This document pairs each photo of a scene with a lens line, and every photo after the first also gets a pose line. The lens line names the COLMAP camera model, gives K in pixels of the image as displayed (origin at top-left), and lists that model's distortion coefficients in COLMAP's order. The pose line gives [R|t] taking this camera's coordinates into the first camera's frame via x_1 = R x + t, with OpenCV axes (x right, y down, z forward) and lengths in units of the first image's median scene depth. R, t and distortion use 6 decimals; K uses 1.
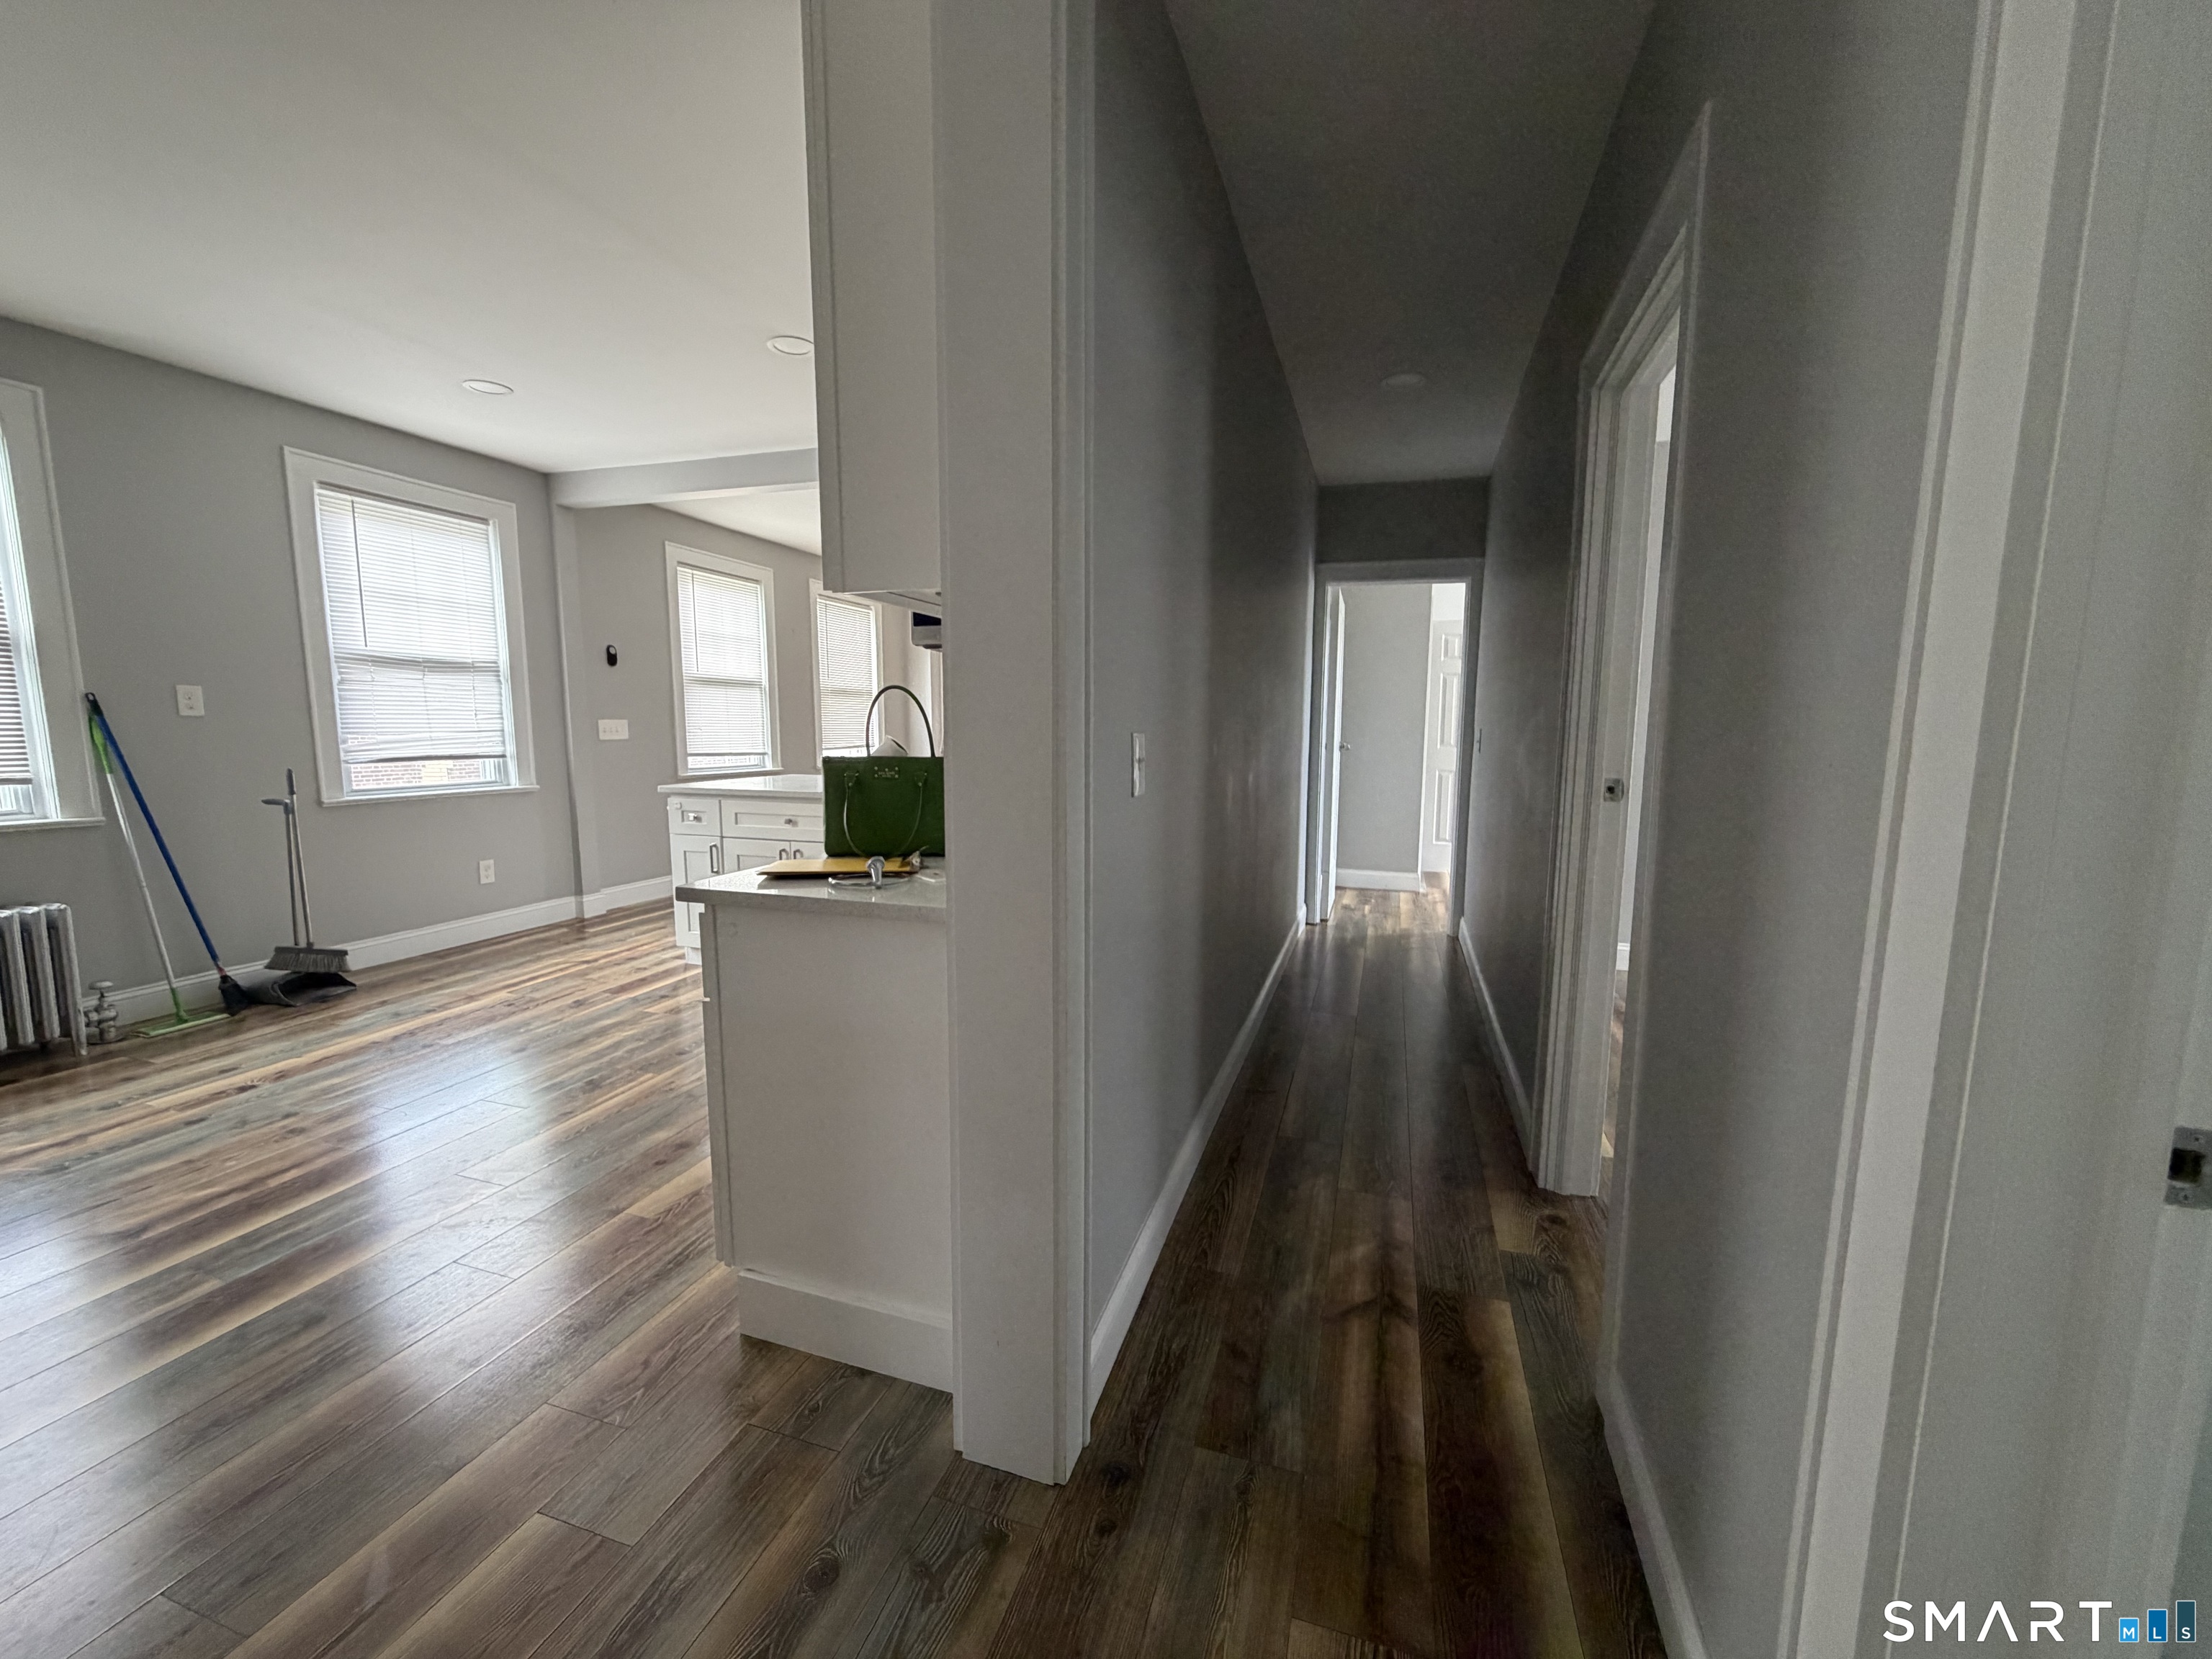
lens RADIAL K [[881.4, 0, 1082.3], [0, 881.4, 832.5], [0, 0, 1]] dist [-0.000640, 0.000220]
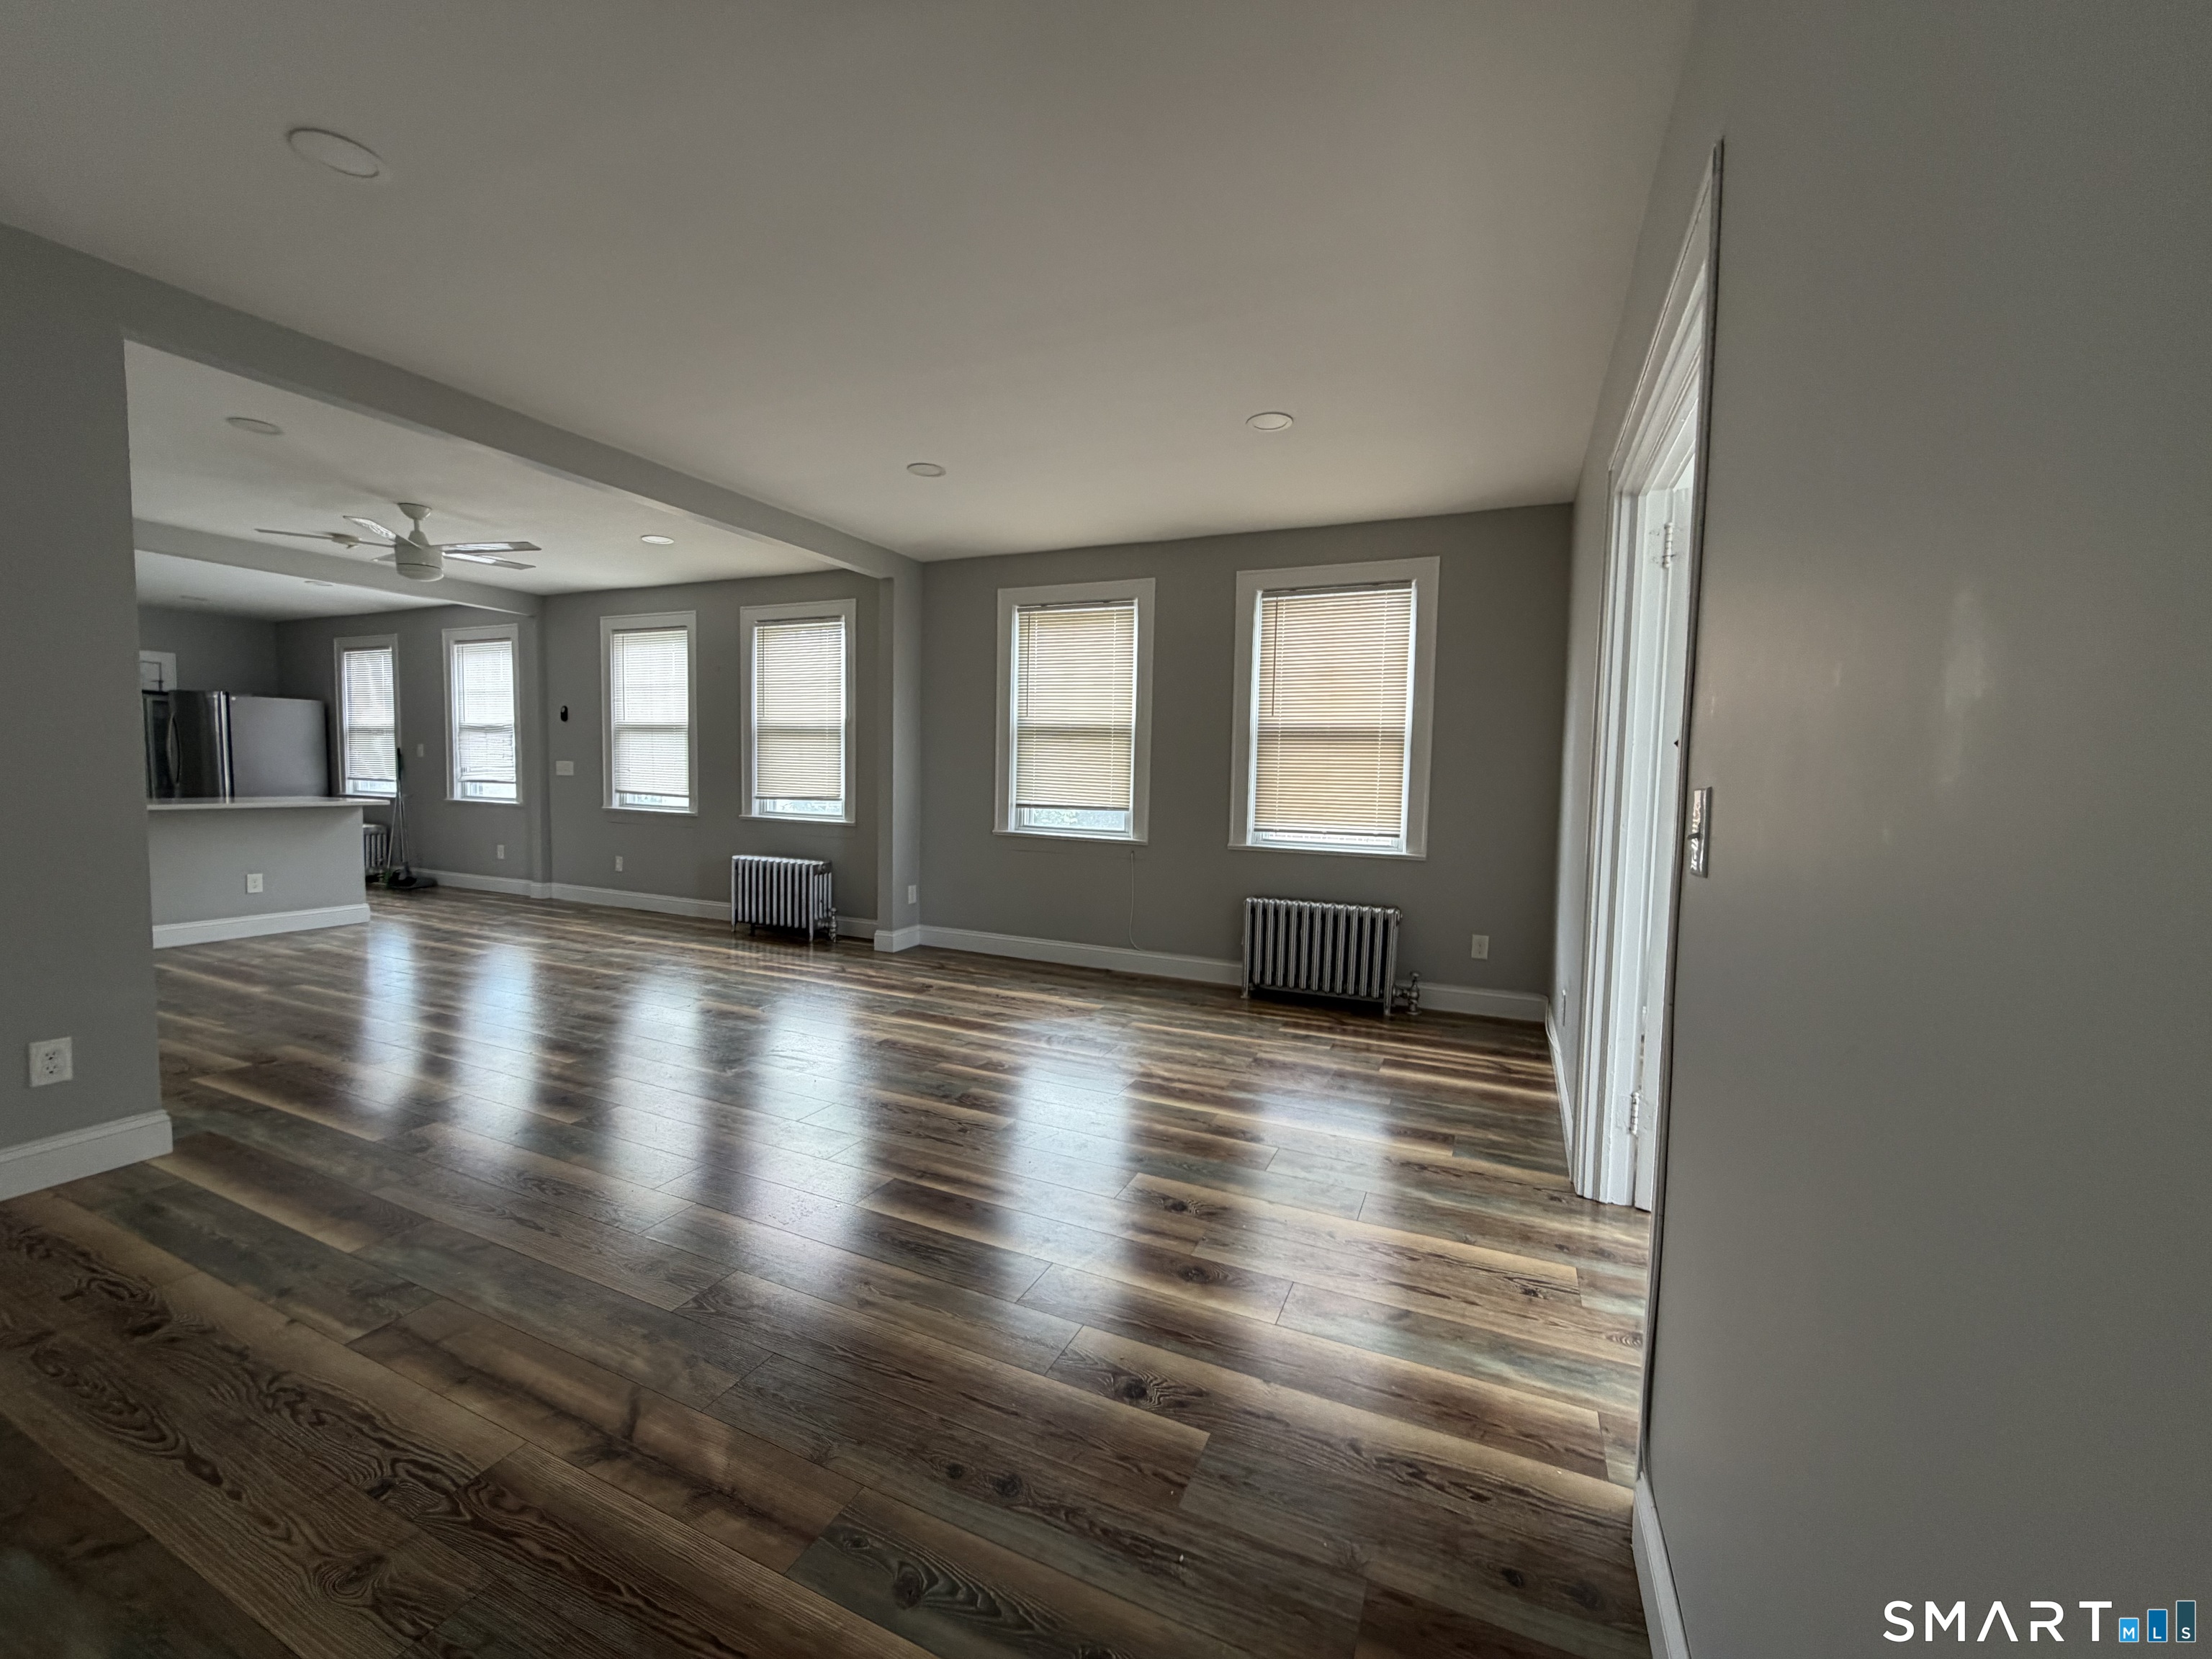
lens RADIAL K [[881.4, 0, 1100.8], [0, 881.4, 832.2], [0, 0, 1]] dist [-0.000640, 0.000220]
pose [[-0.091896, 0.057953, -0.994081, 0.731068], [-0.149793, 0.986140, 0.071338, -0.237847], [0.984438, 0.155462, -0.081941, 1.920585]]
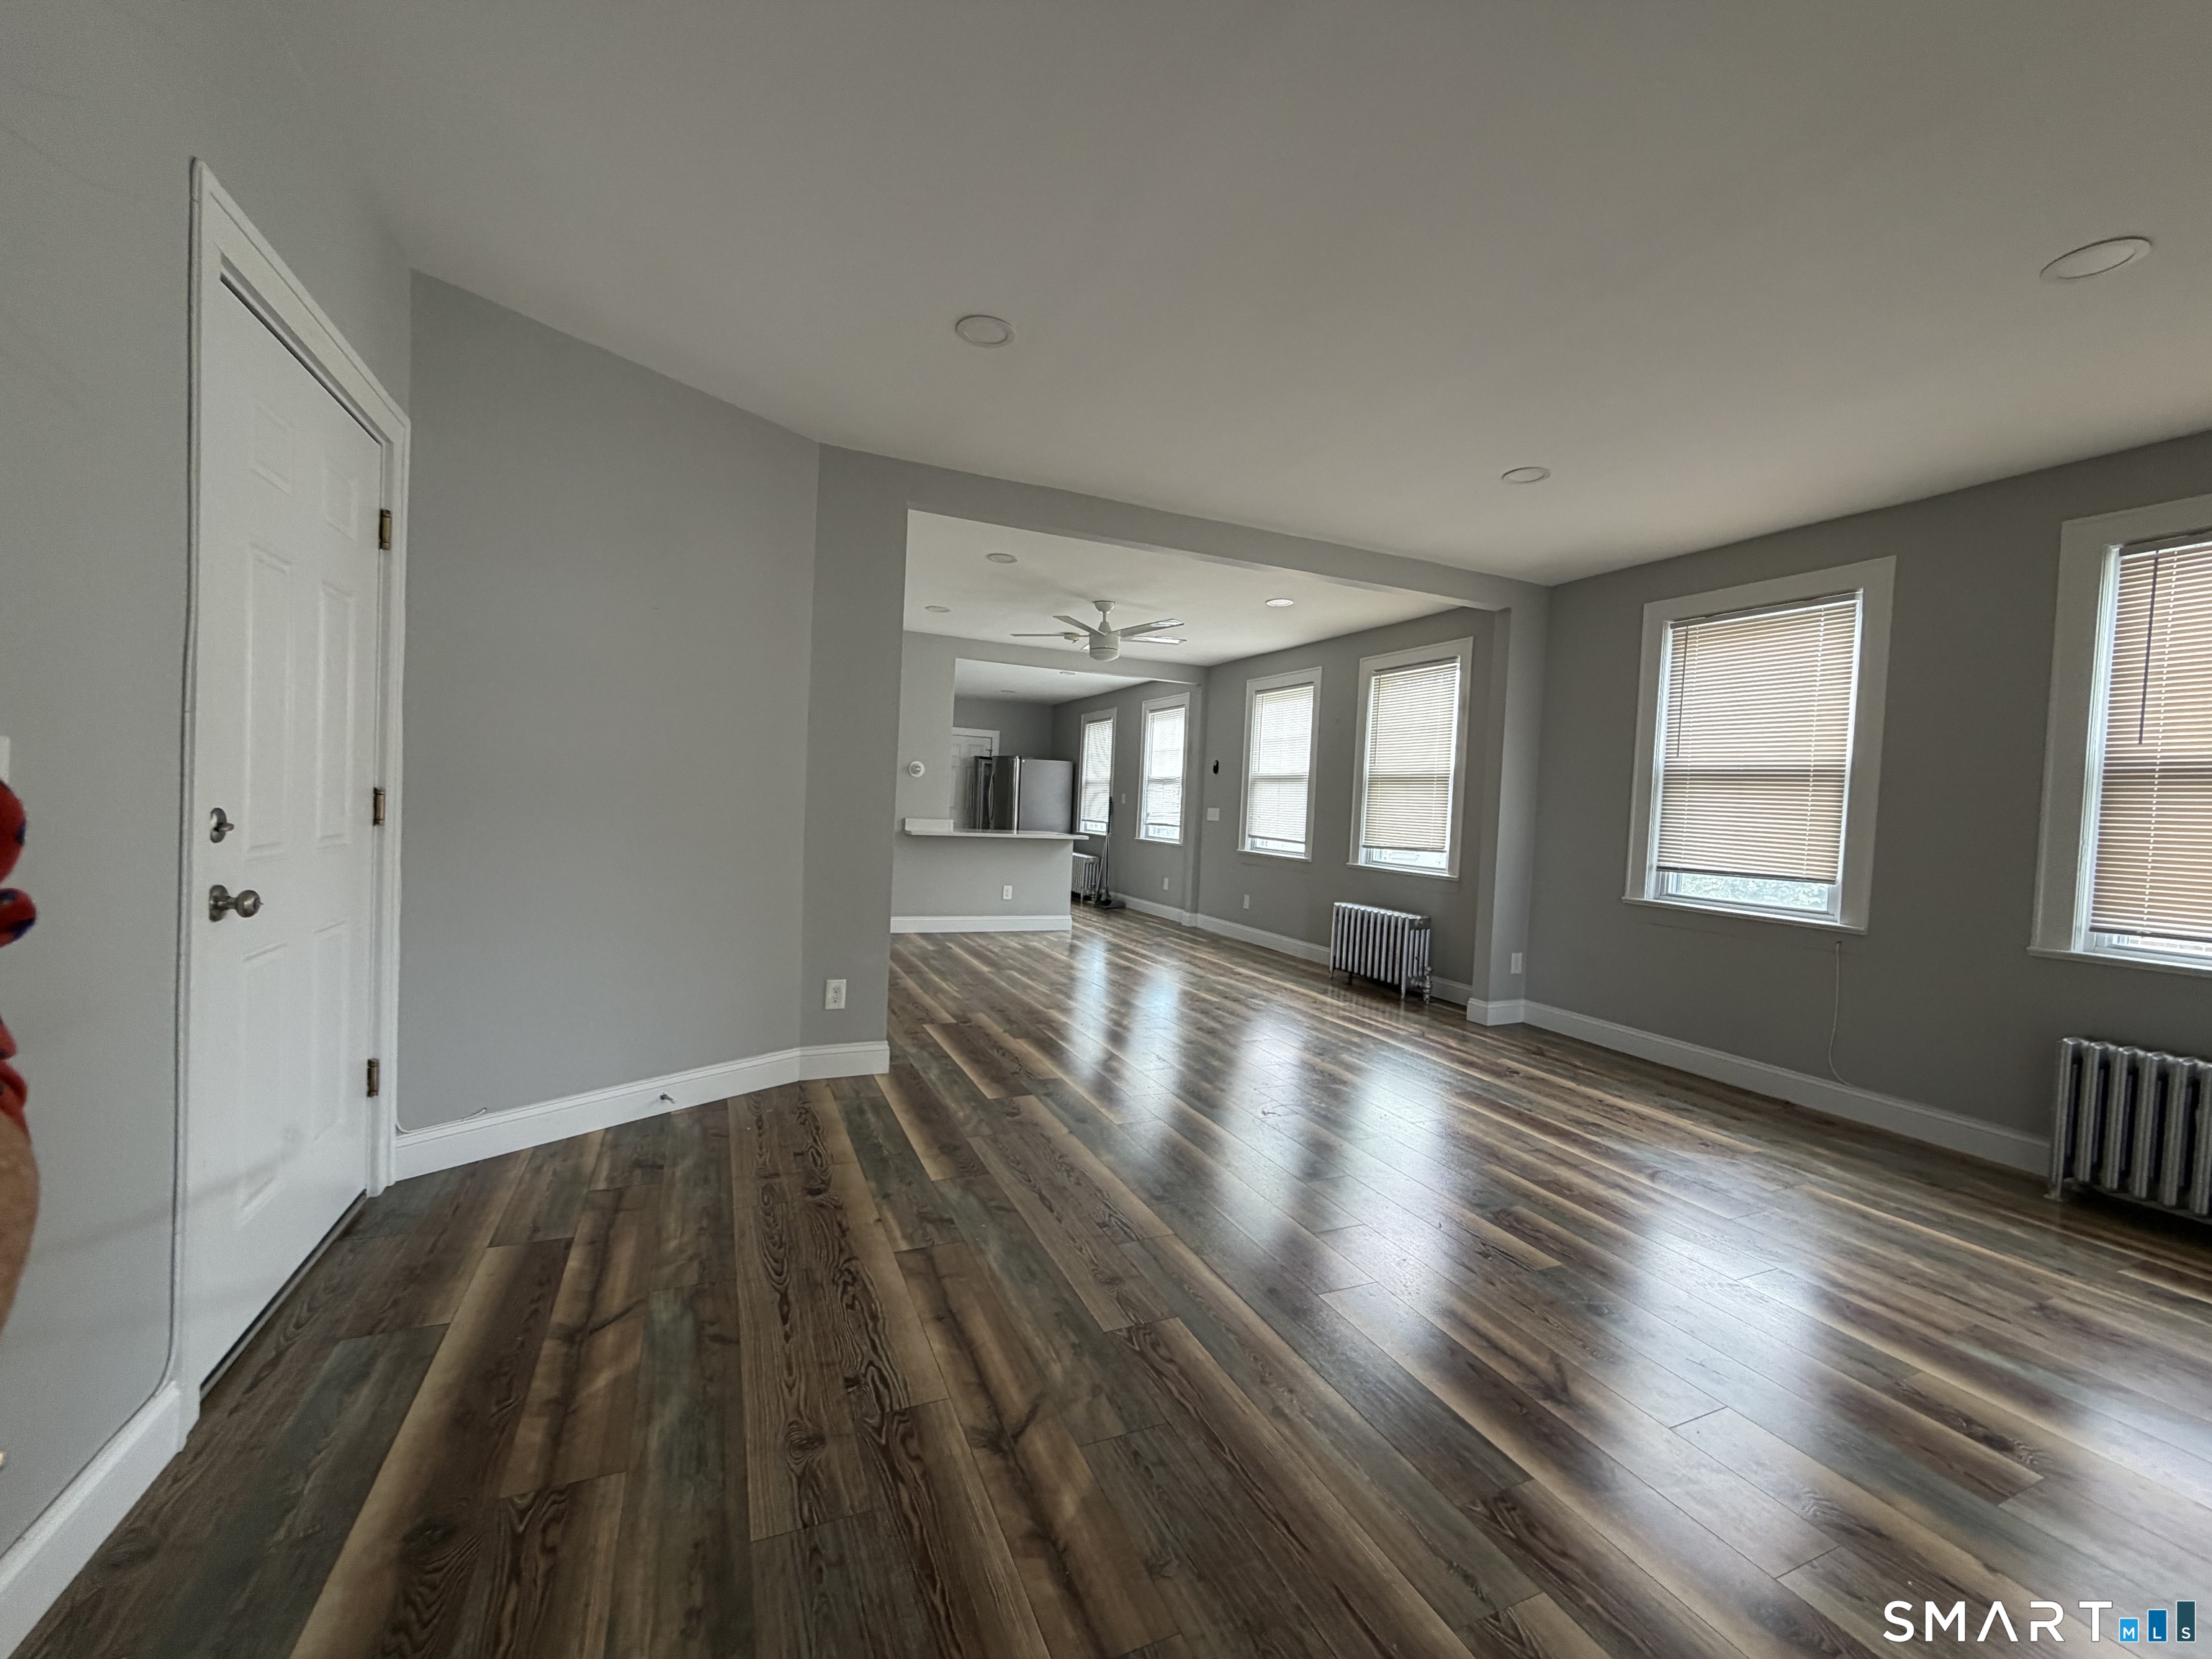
lens RADIAL K [[881.4, 0, 1099.3], [0, 881.4, 830.4], [0, 0, 1]] dist [-0.000640, 0.000220]
pose [[-0.729473, -0.021907, -0.683659, 0.659866], [-0.137810, 0.983698, 0.115523, -0.238402], [0.669983, 0.178486, -0.720600, 1.969908]]
